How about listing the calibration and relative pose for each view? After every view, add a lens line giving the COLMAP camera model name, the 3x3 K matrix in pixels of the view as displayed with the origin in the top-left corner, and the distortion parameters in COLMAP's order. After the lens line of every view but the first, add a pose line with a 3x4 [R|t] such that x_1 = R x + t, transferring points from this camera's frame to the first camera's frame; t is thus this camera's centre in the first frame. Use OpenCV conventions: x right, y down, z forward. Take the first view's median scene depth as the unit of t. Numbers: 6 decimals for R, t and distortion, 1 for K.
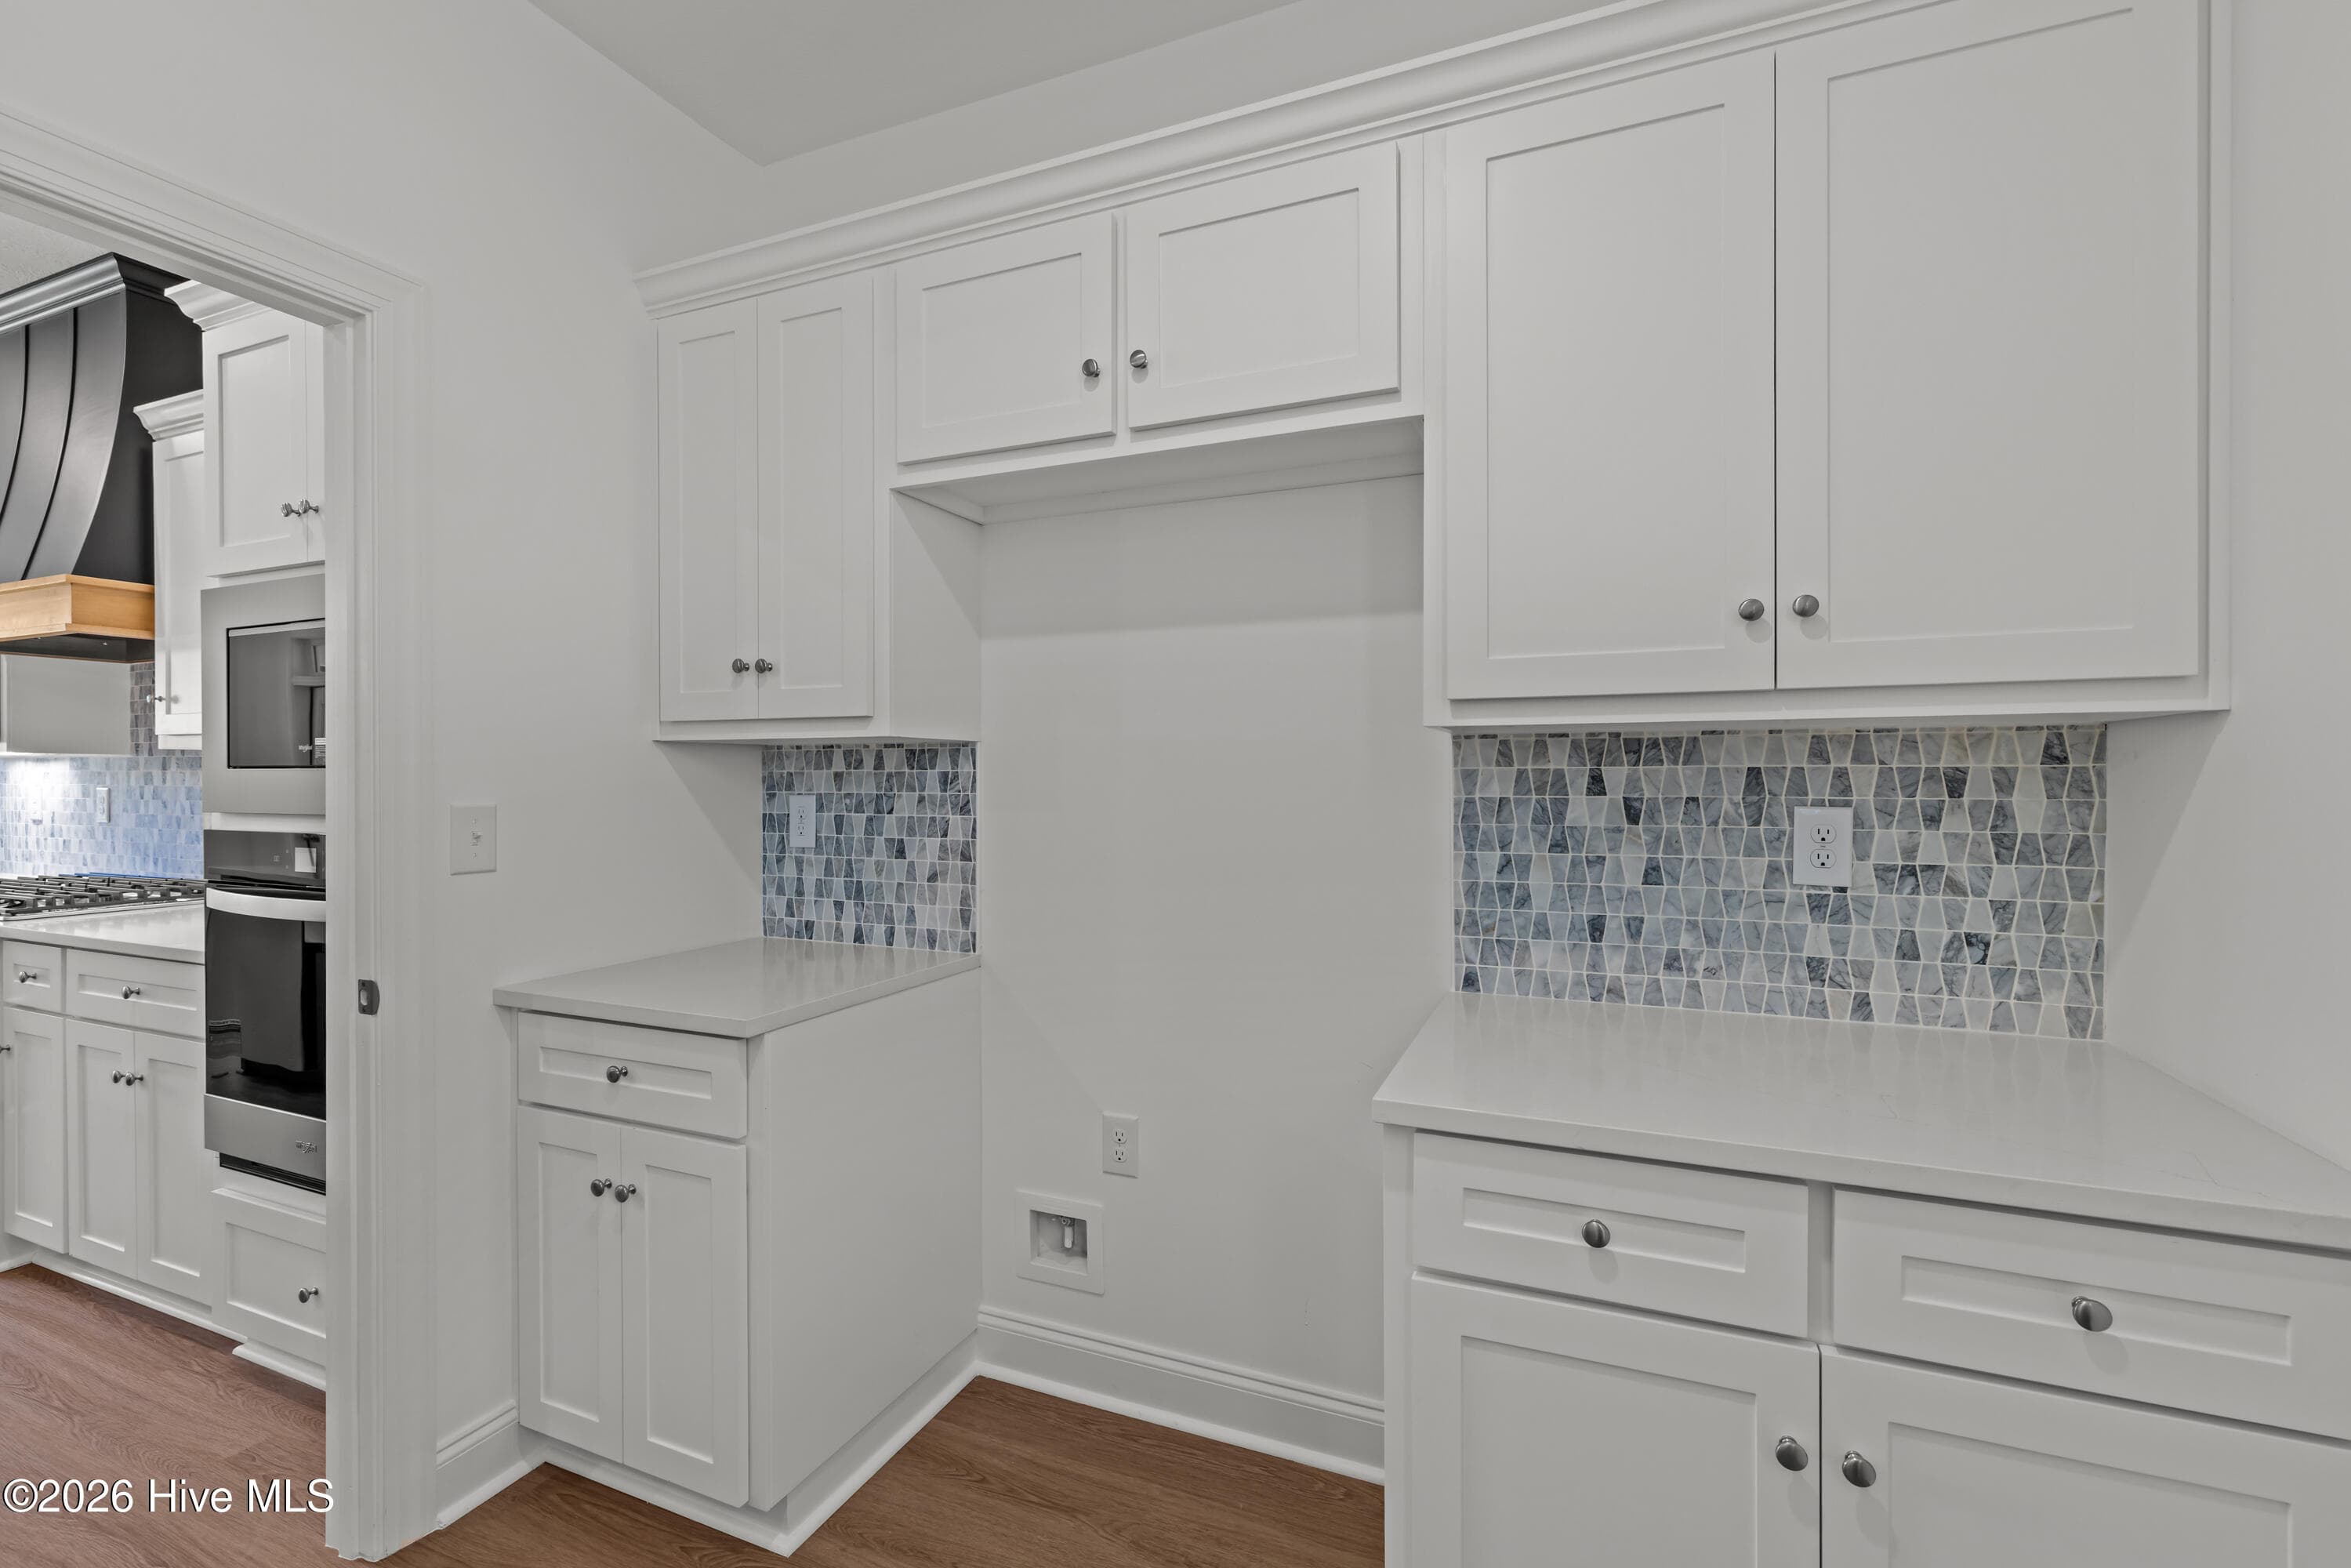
lens RADIAL K [[1023.8, 0, 1175.5], [0, 1023.8, 784.0], [0, 0, 1]] dist [0.002359, 0.000102]
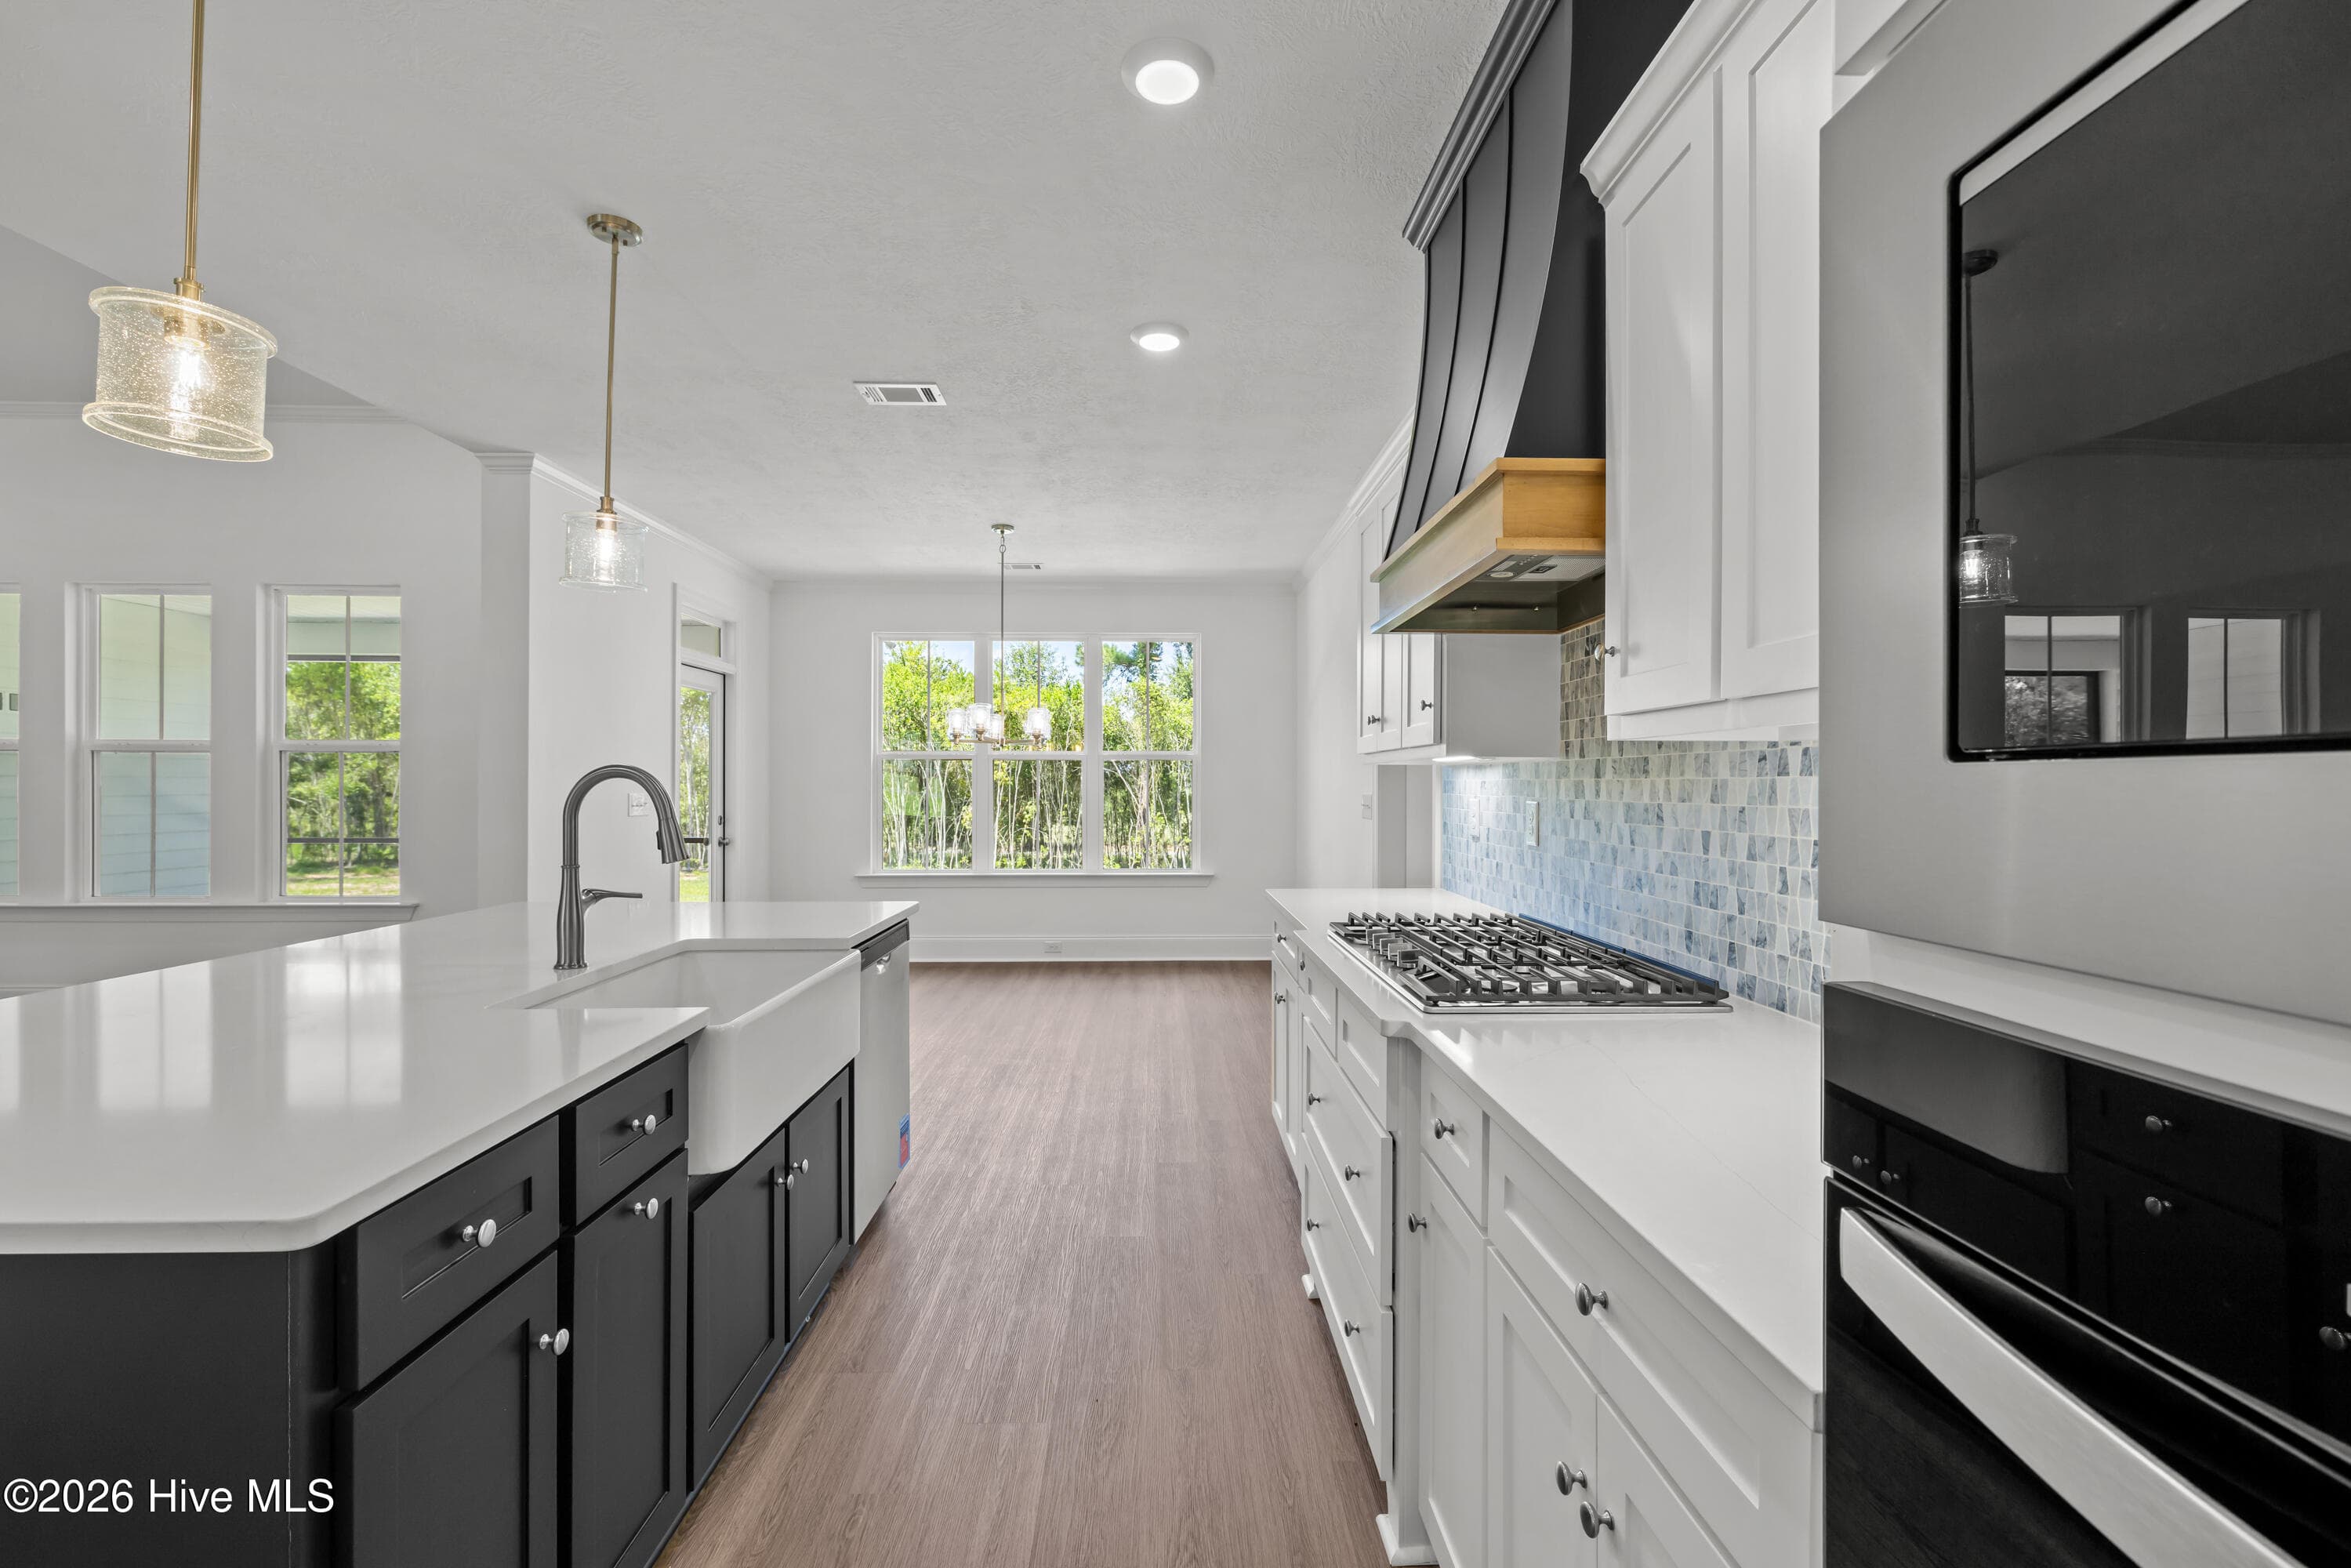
lens RADIAL K [[1023.8, 0, 1175.5], [0, 1023.8, 784.0], [0, 0, 1]] dist [0.002359, 0.000102]
pose [[0.420933, 0.000819, -0.907091, -0.473983], [-0.008077, 0.999963, -0.002845, -0.005059], [0.907056, 0.008525, 0.420924, 0.446202]]
